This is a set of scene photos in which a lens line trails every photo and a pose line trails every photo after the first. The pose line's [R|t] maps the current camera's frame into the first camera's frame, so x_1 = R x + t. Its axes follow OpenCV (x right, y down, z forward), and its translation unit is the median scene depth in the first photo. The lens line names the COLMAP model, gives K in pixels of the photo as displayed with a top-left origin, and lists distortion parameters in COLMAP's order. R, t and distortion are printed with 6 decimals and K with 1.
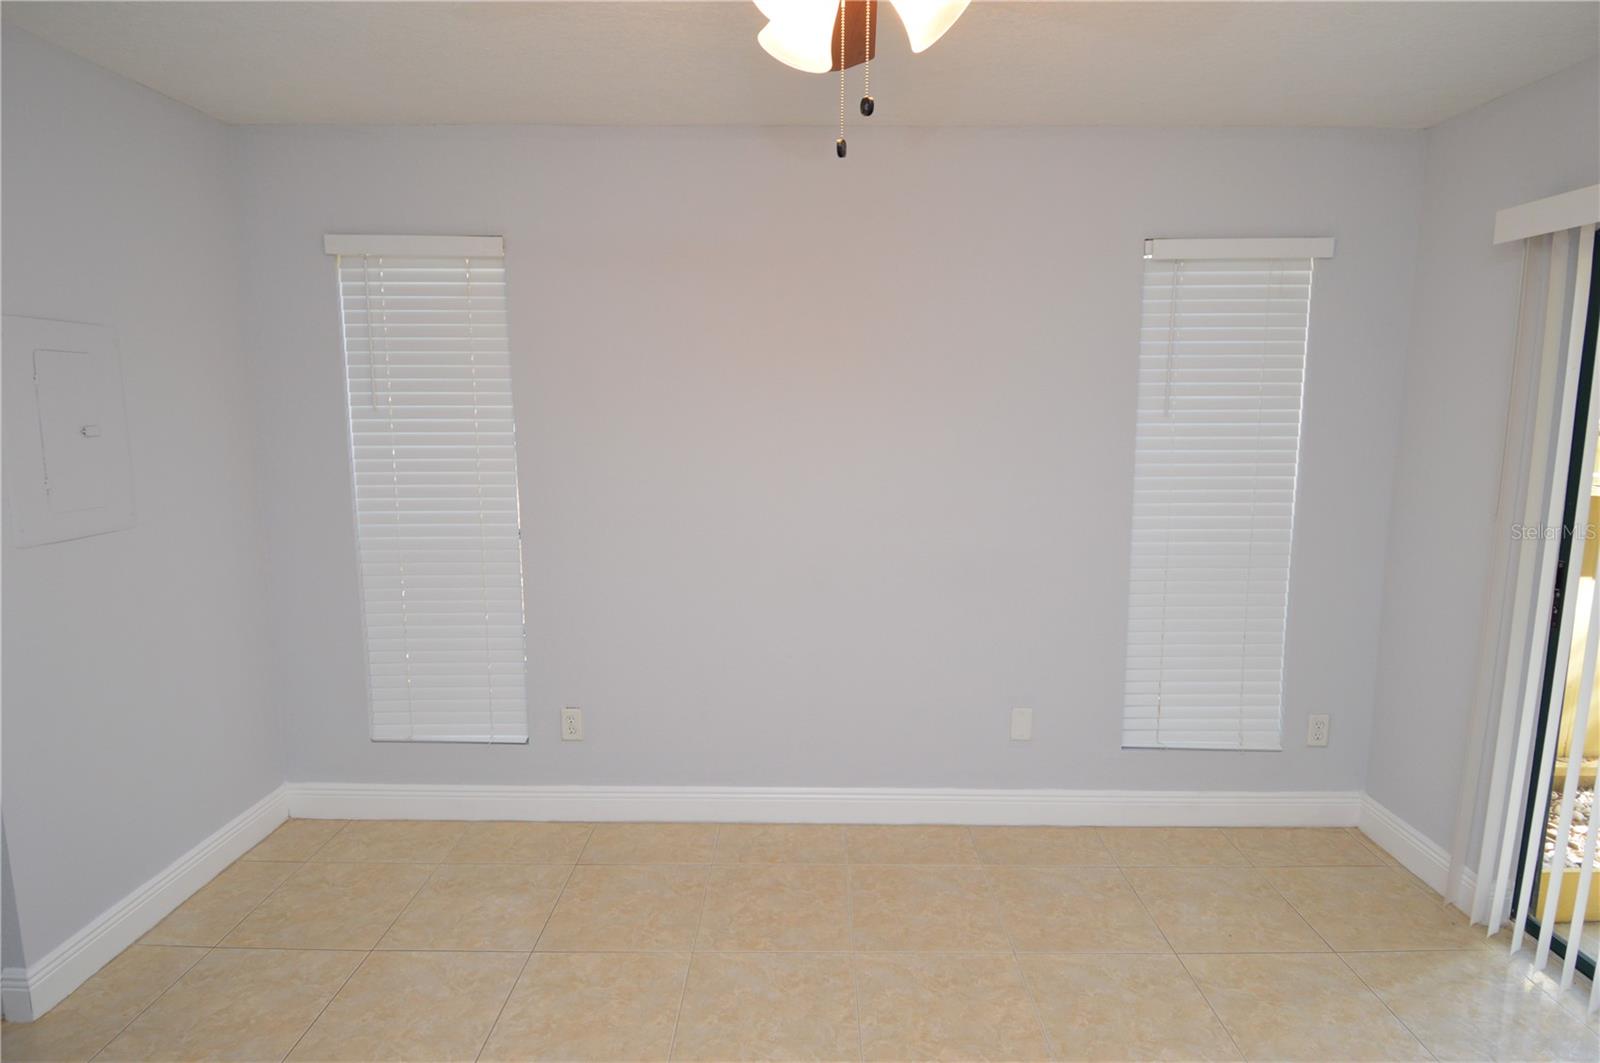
lens RADIAL K [[839.6, 0, 807.5], [0, 839.6, 513.7], [0, 0, 1]] dist [0.037917, -0.042171]
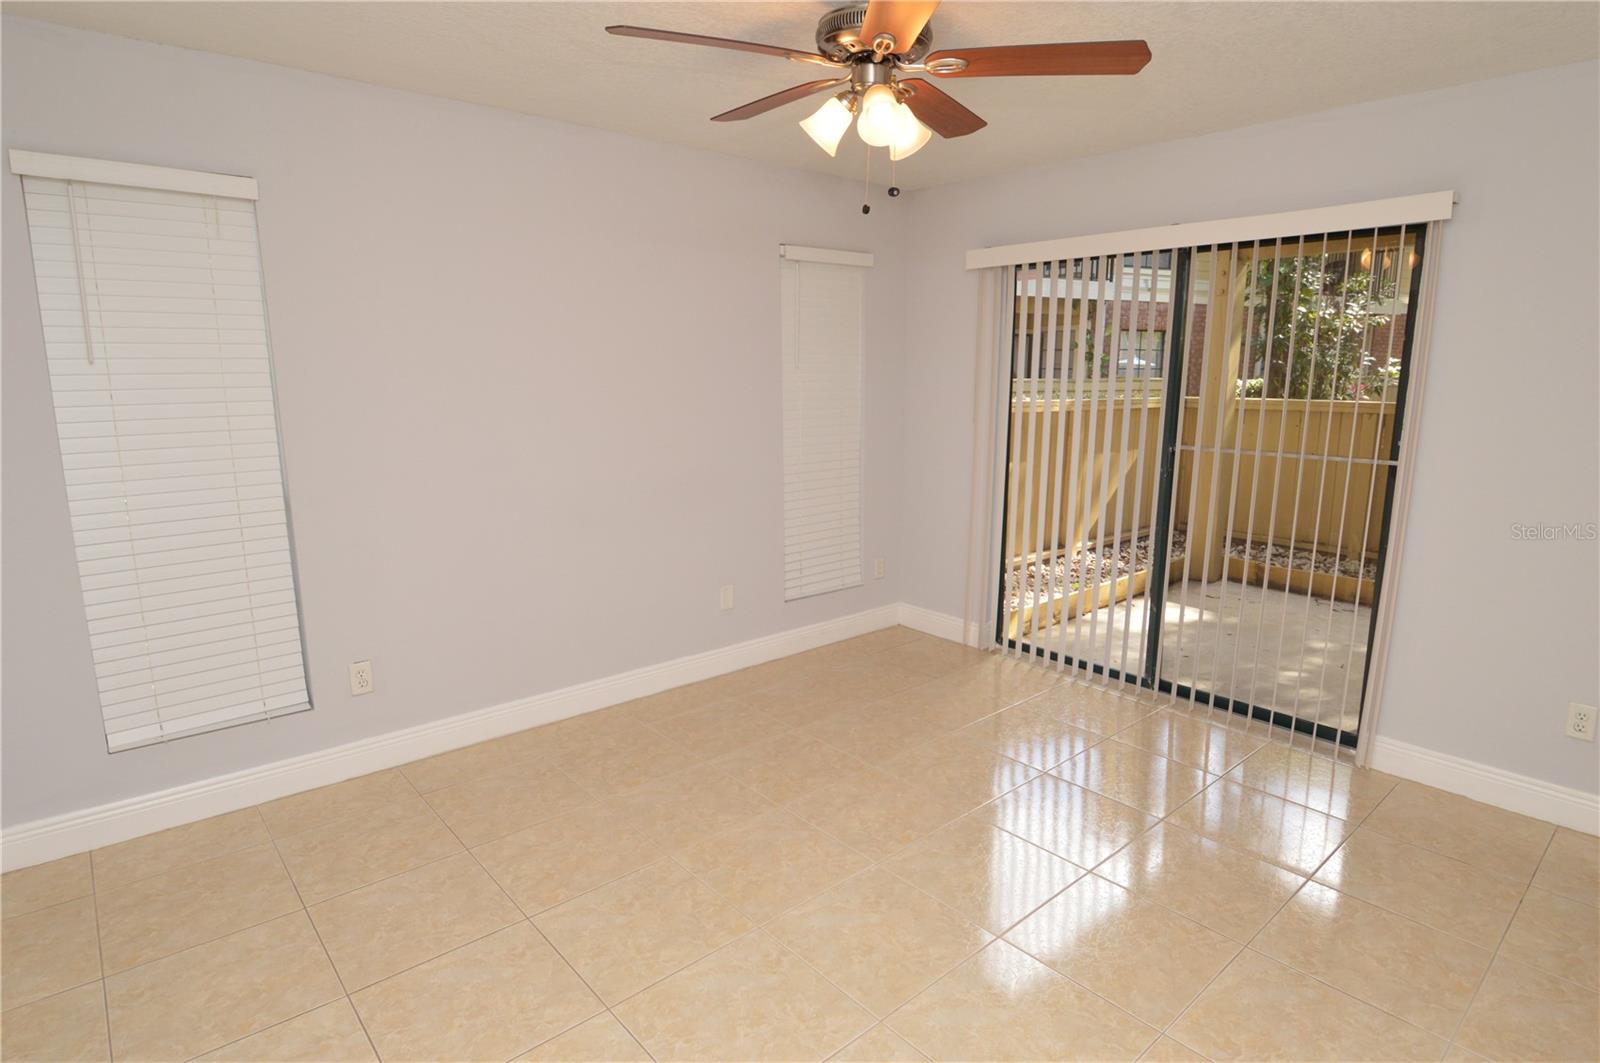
lens RADIAL K [[839.6, 0, 807.5], [0, 839.6, 513.7], [0, 0, 1]] dist [0.037917, -0.042171]
pose [[0.755526, -0.114314, 0.645068, -0.505599], [0.081901, 0.993415, 0.080121, 0.017829], [-0.649979, -0.007702, 0.759913, -0.107785]]
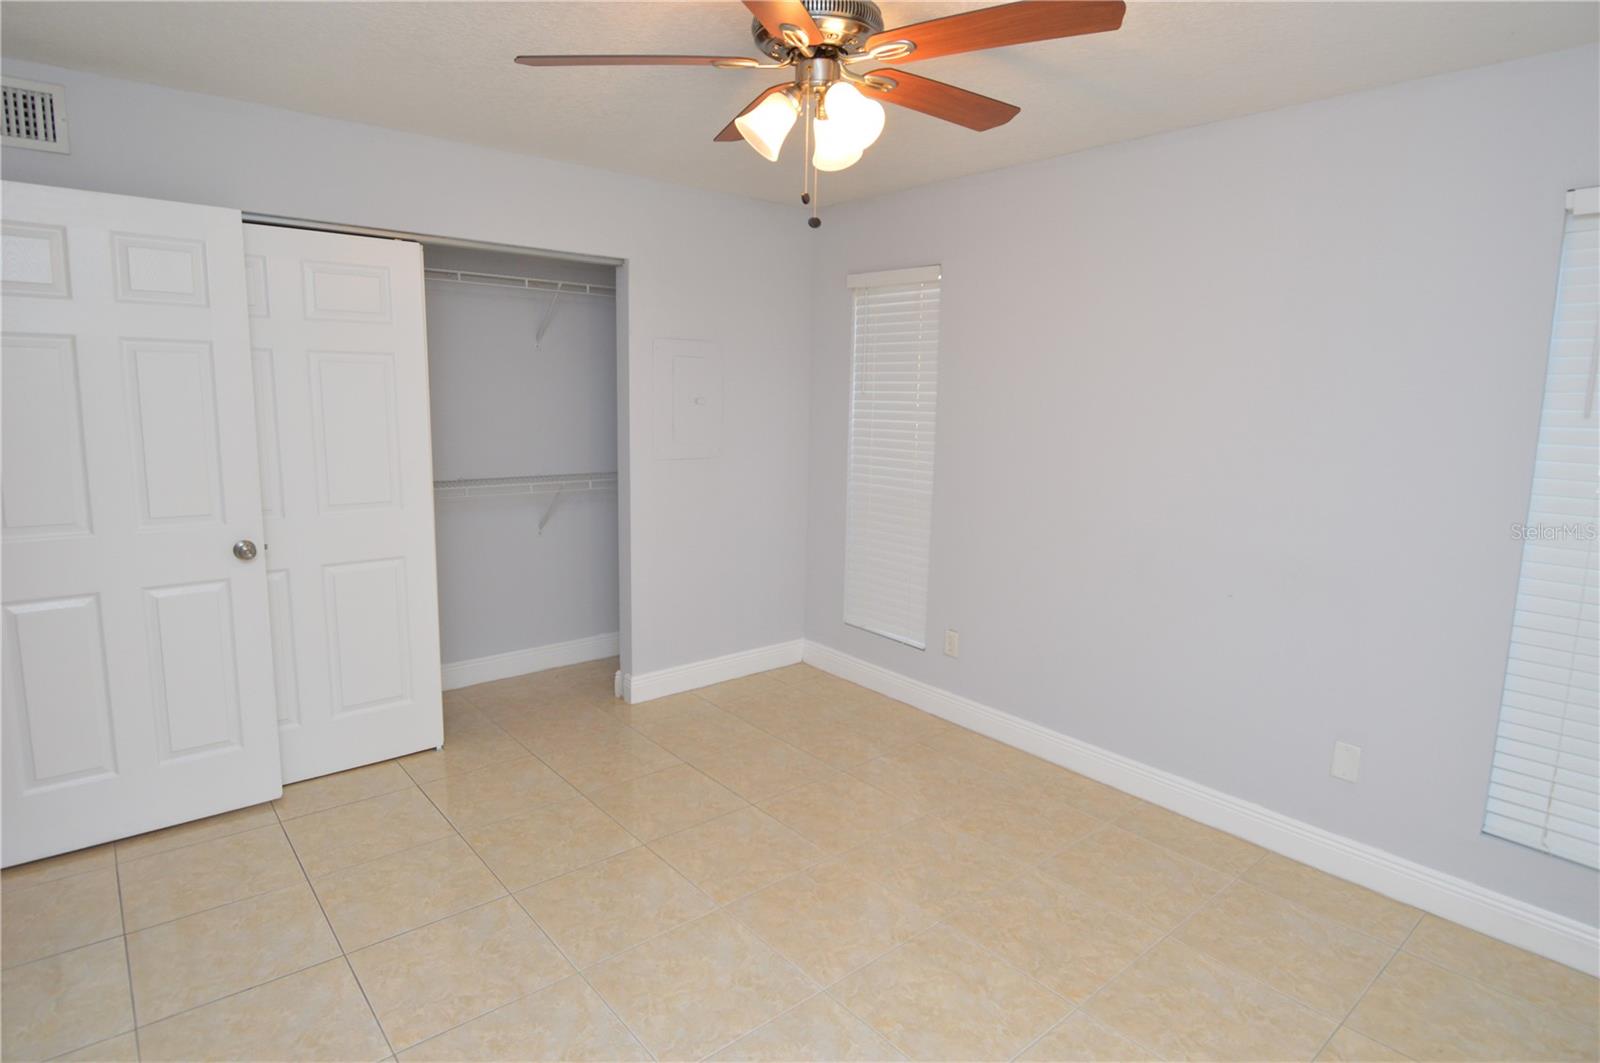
lens RADIAL K [[853.5, 0, 838.3], [0, 853.5, 521.8], [0, 0, 1]] dist [-0.003411, -0.012670]
pose [[0.663923, 0.124495, -0.737365, 0.531998], [-0.112633, 0.991444, 0.065979, 0.001439], [0.739270, 0.039247, 0.672264, 0.000761]]
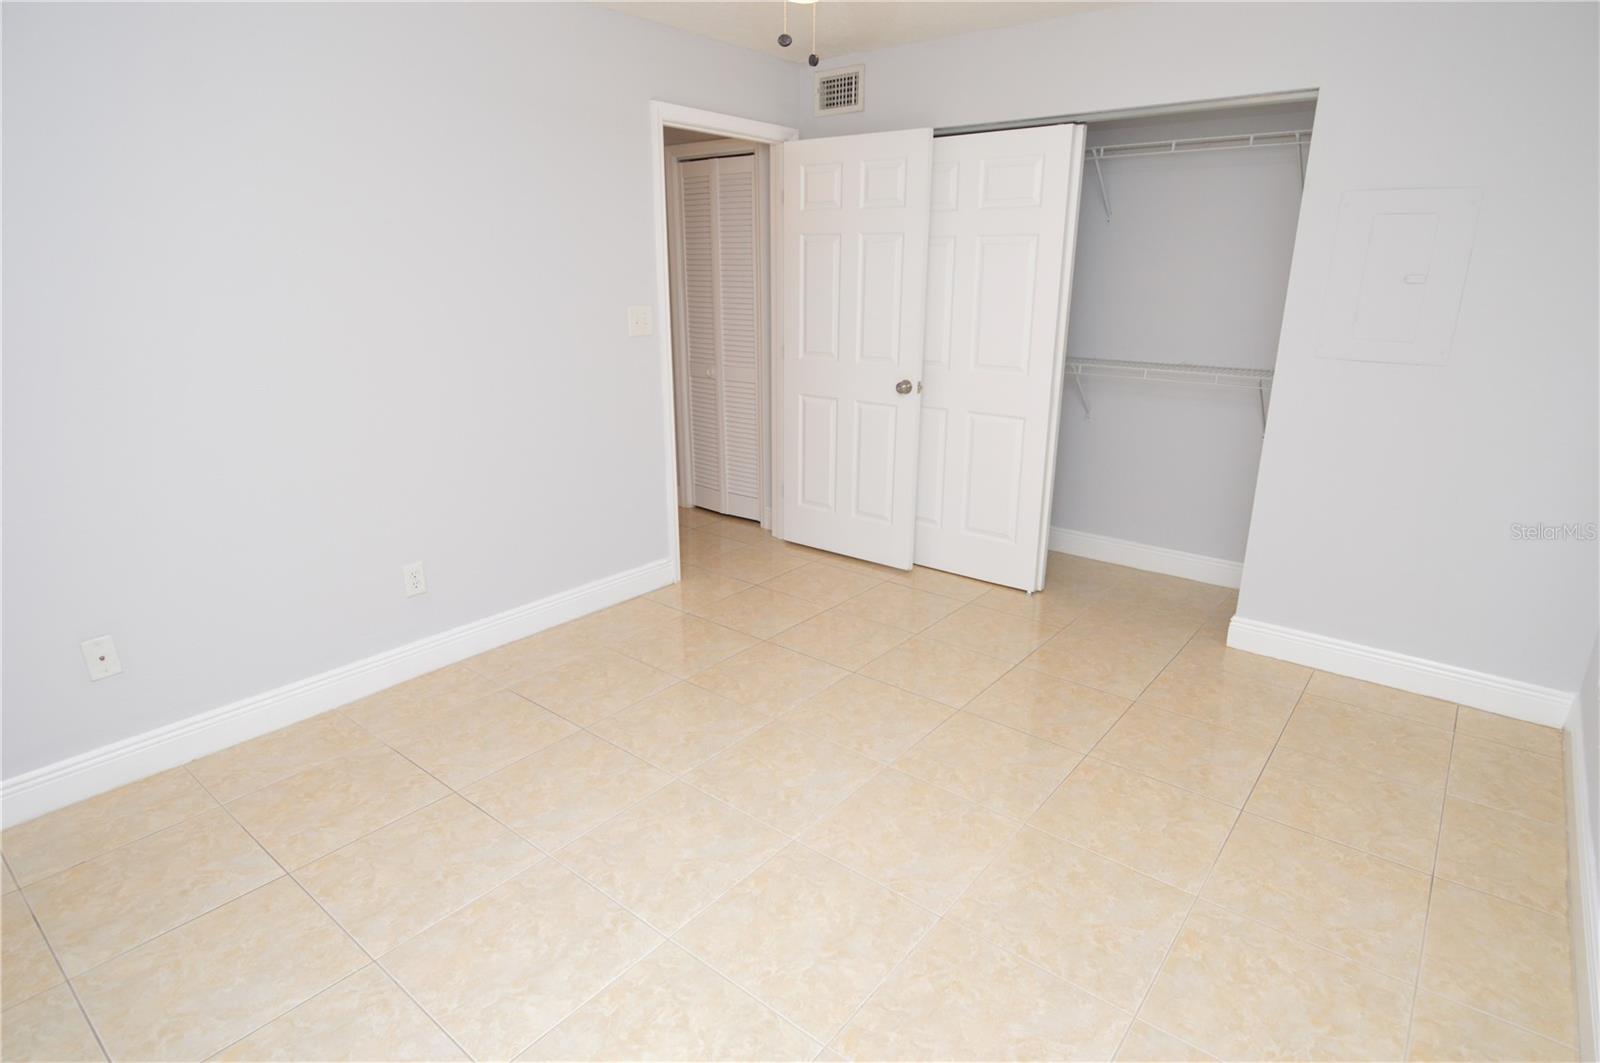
lens RADIAL K [[858.6, 0, 808.7], [0, 858.6, 536.9], [0, 0, 1]] dist [0.002133, -0.001772]
pose [[-0.628447, 0.223939, -0.744920, 0.544807], [-0.105962, 0.924088, 0.367195, -0.087926], [0.770601, 0.309696, -0.557012, 0.826314]]
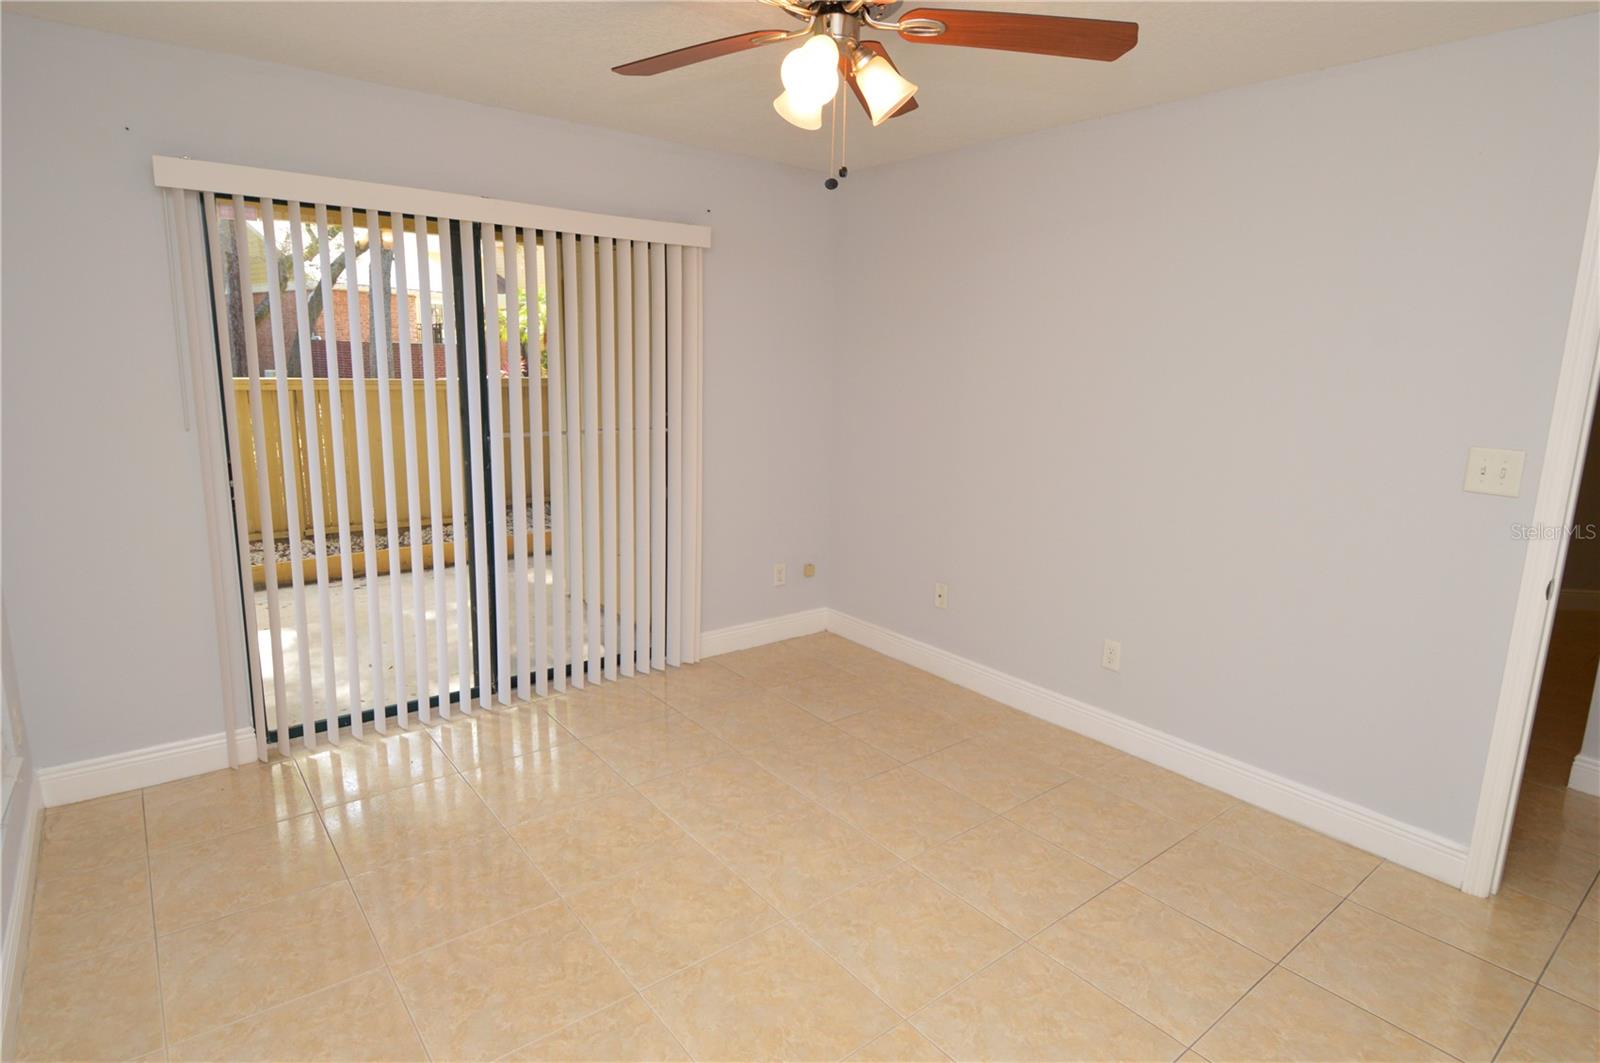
lens RADIAL K [[861.1, 0, 798.1], [0, 861.1, 521.0], [0, 0, 1]] dist [0.000405, -0.000916]
pose [[-0.608520, -0.171915, 0.774693, -0.492515], [0.069449, 0.960967, 0.267804, -0.109765], [-0.790494, 0.216765, -0.572828, 0.833849]]
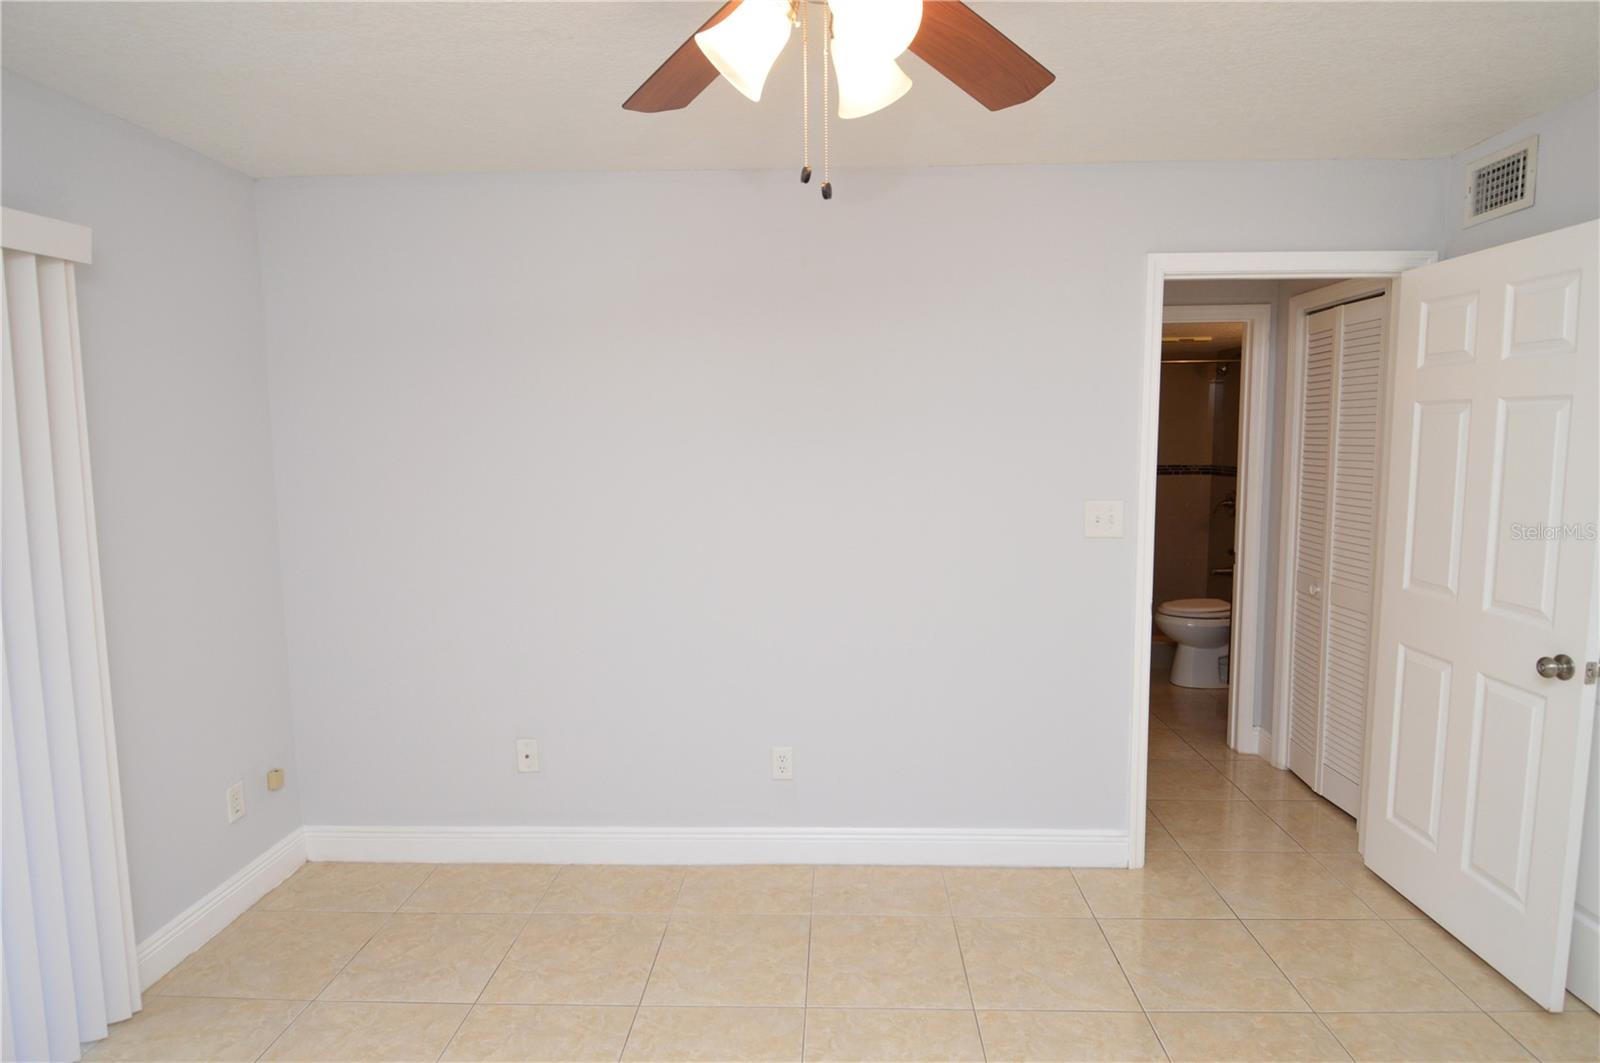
lens RADIAL K [[893.2, 0, 801.1], [0, 893.2, 523.4], [0, 0, 1]] dist [0.002550, -0.001601]
pose [[-0.999321, -0.002532, 0.036770, 0.031901], [0.005783, 0.974505, 0.224292, -0.118784], [-0.036400, 0.224353, -0.973828, 0.855930]]
